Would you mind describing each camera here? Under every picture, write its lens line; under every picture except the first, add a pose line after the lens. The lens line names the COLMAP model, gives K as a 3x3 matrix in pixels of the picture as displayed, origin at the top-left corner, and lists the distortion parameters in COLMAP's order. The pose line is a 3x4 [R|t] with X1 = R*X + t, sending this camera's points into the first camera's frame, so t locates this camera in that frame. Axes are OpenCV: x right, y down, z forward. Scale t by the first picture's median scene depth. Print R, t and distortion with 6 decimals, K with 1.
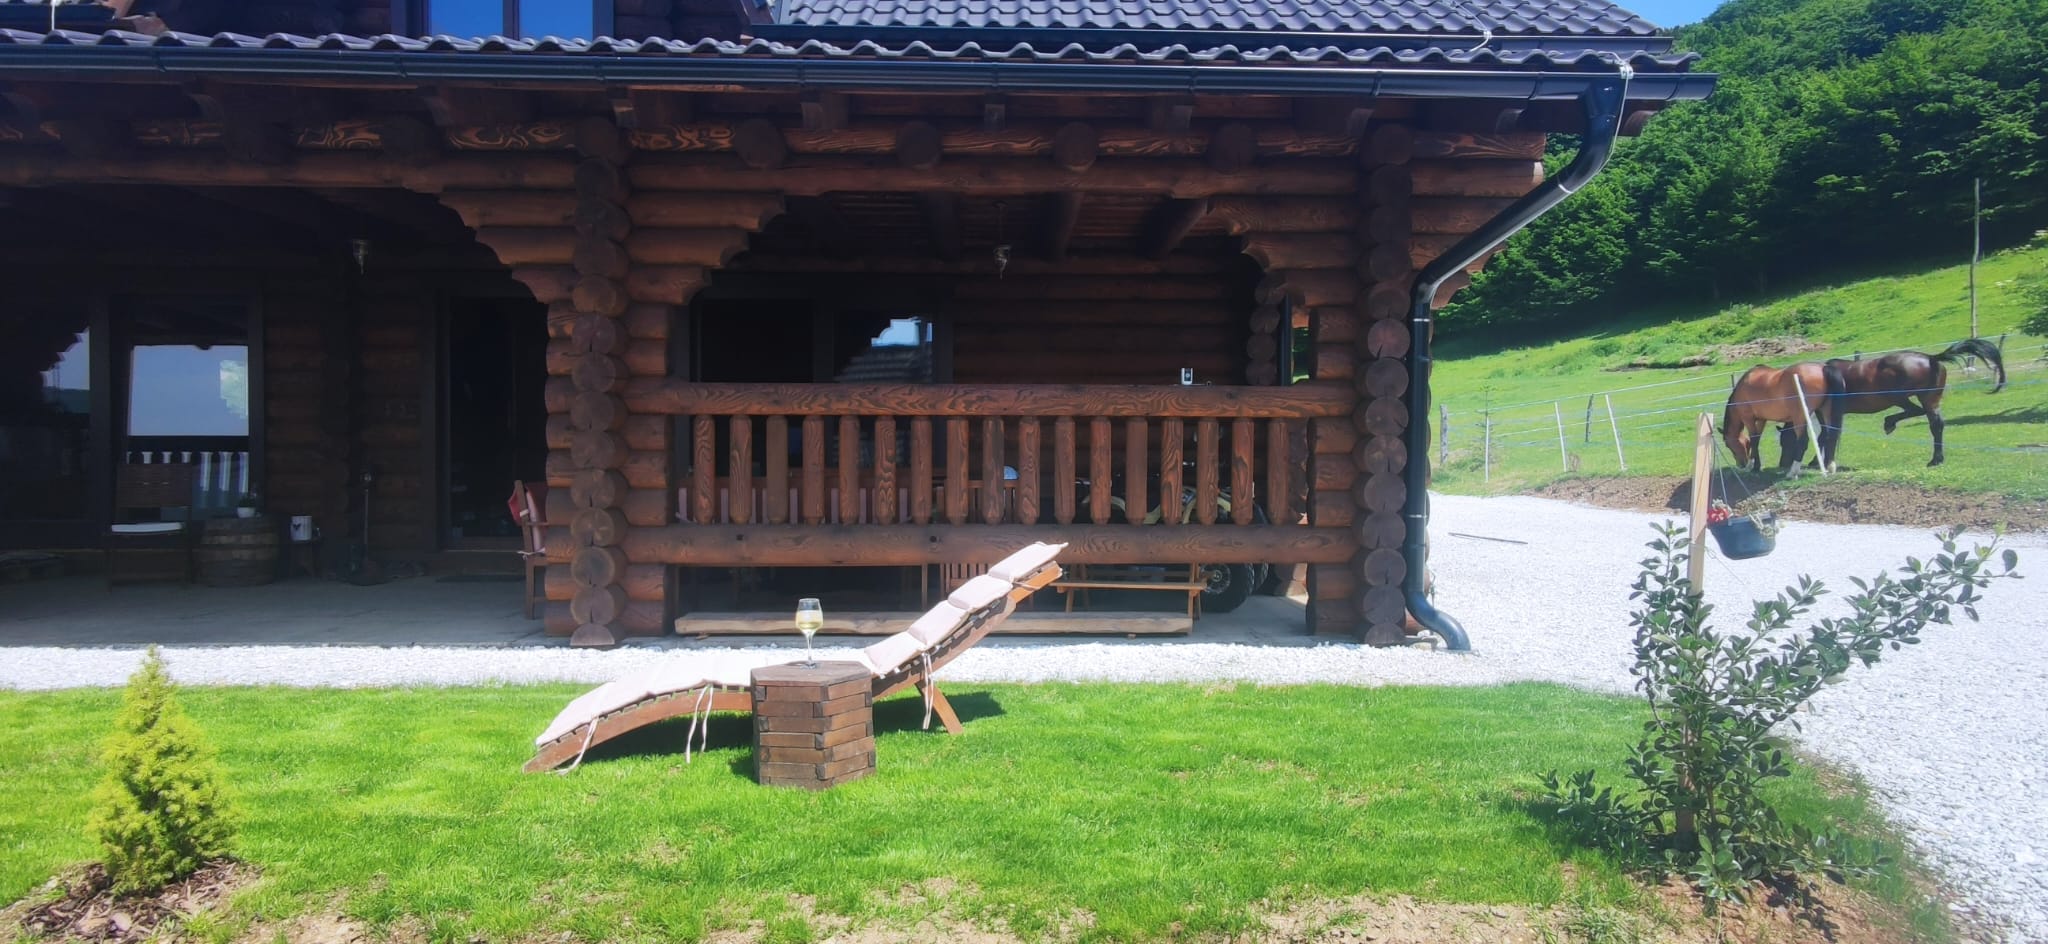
lens RADIAL K [[1215.9, 0, 1024.0], [0, 1215.9, 472.0], [0, 0, 1]] dist [0.002110, 0.001194]
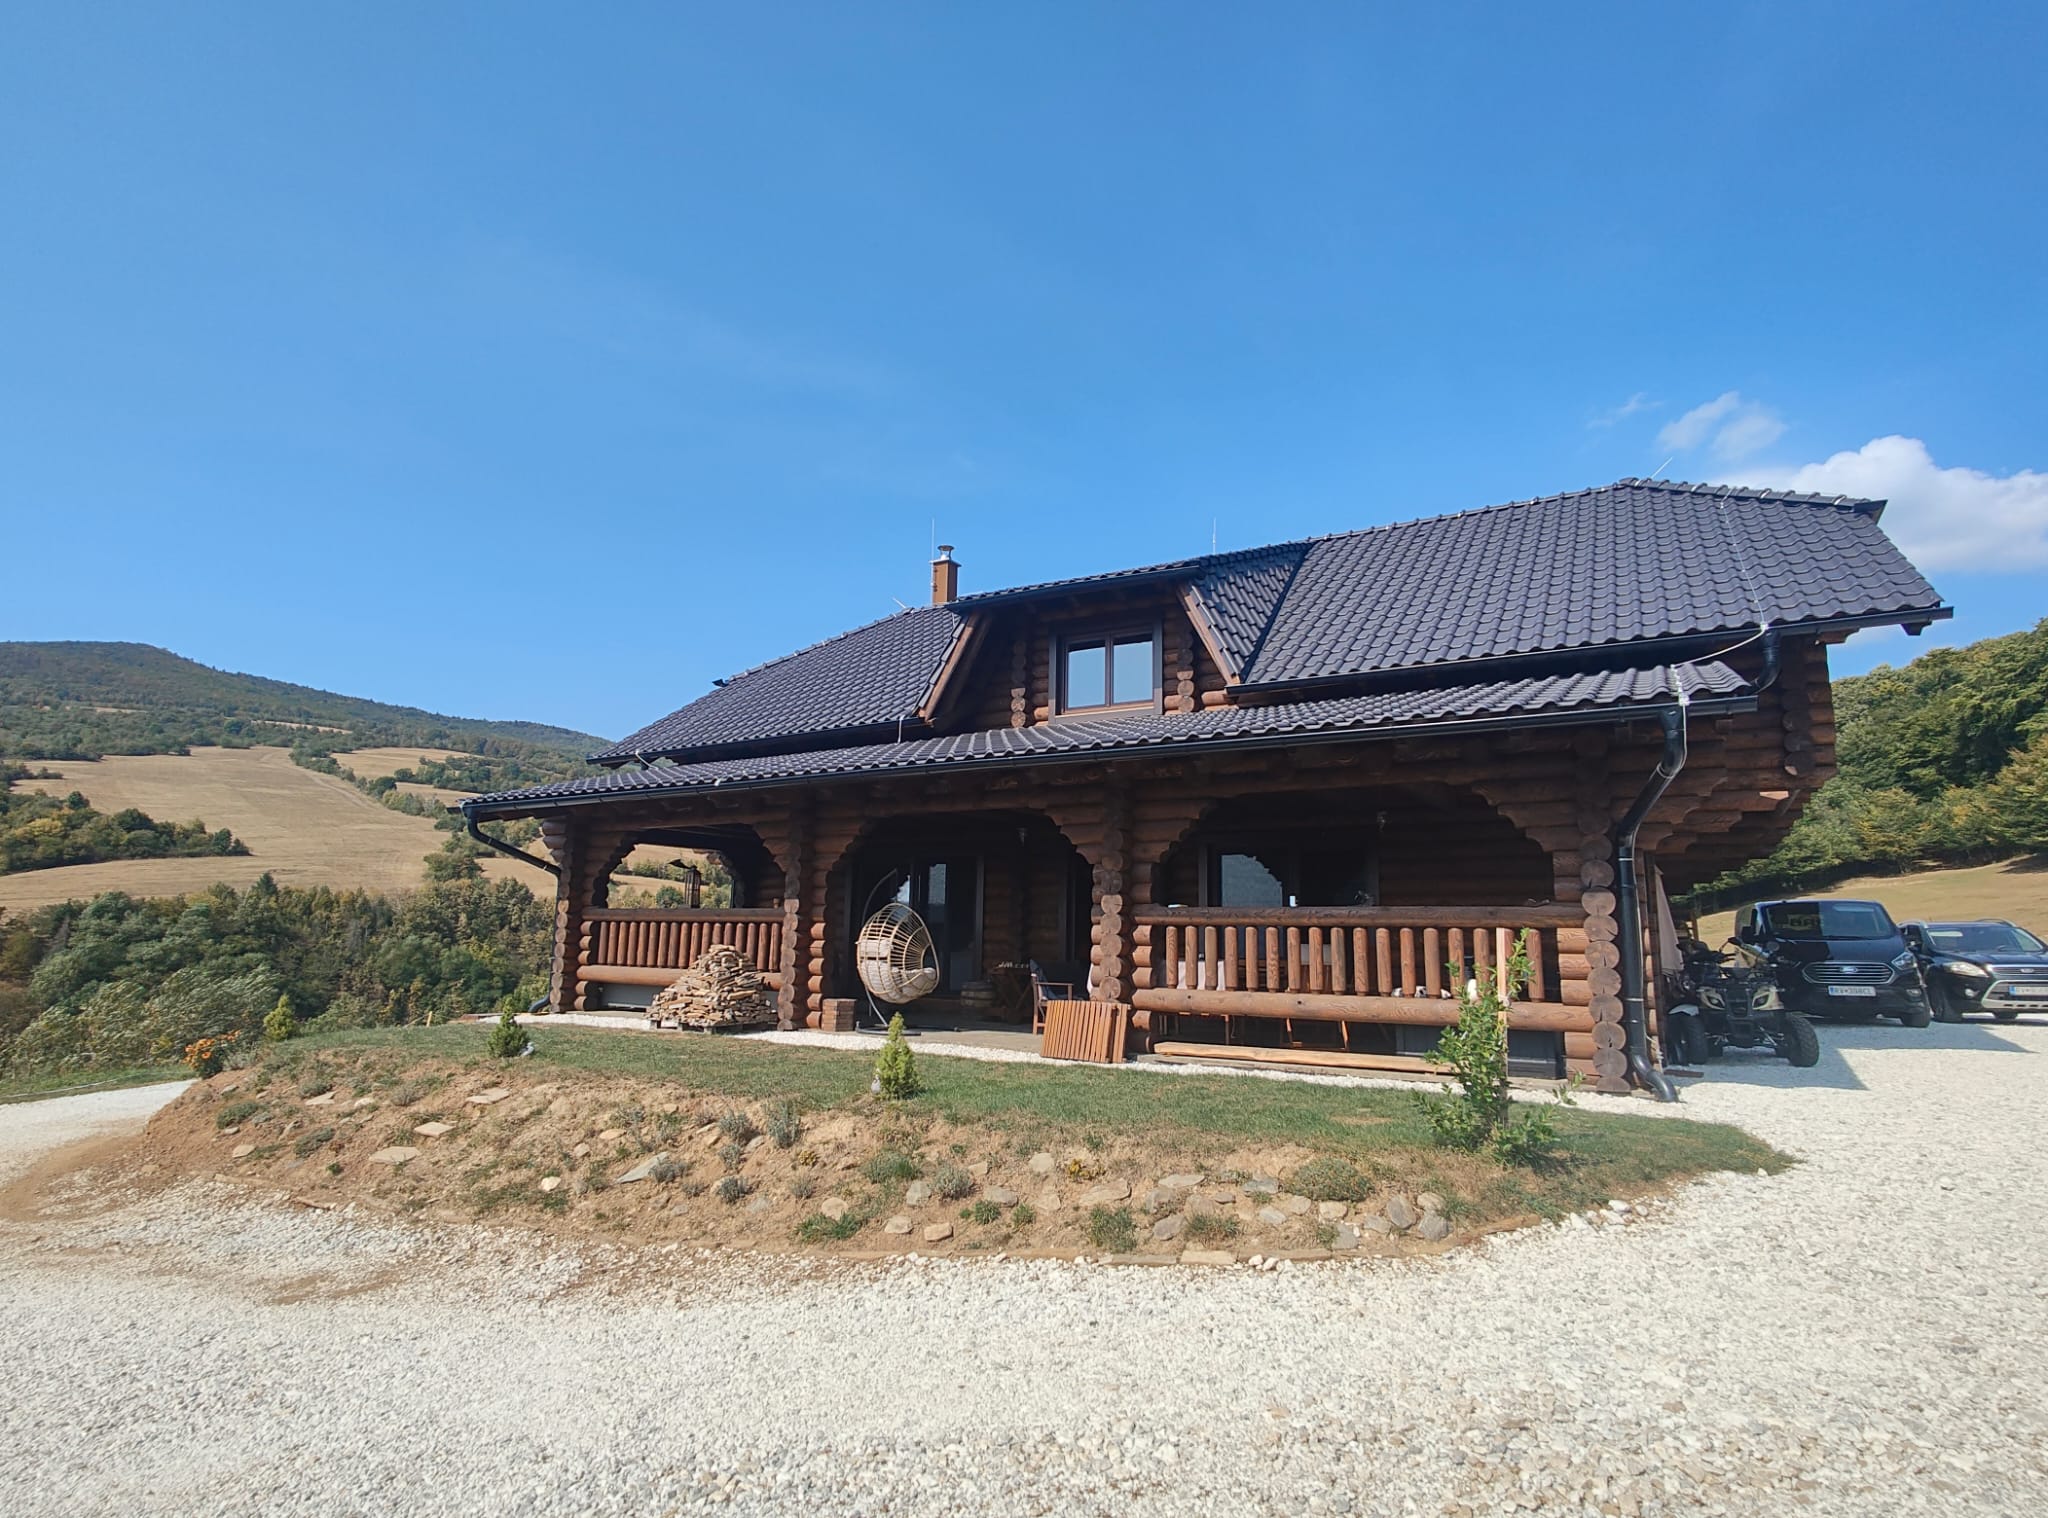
lens RADIAL K [[1050.1, 0, 1024.0], [0, 1050.1, 759.0], [0, 0, 1]] dist [0.000739, -0.000058]
pose [[0.842646, -0.082240, -0.532151, 0.389927], [-0.024130, 0.981508, -0.189894, 0.010820], [0.537928, 0.172854, 0.825079, -0.414037]]
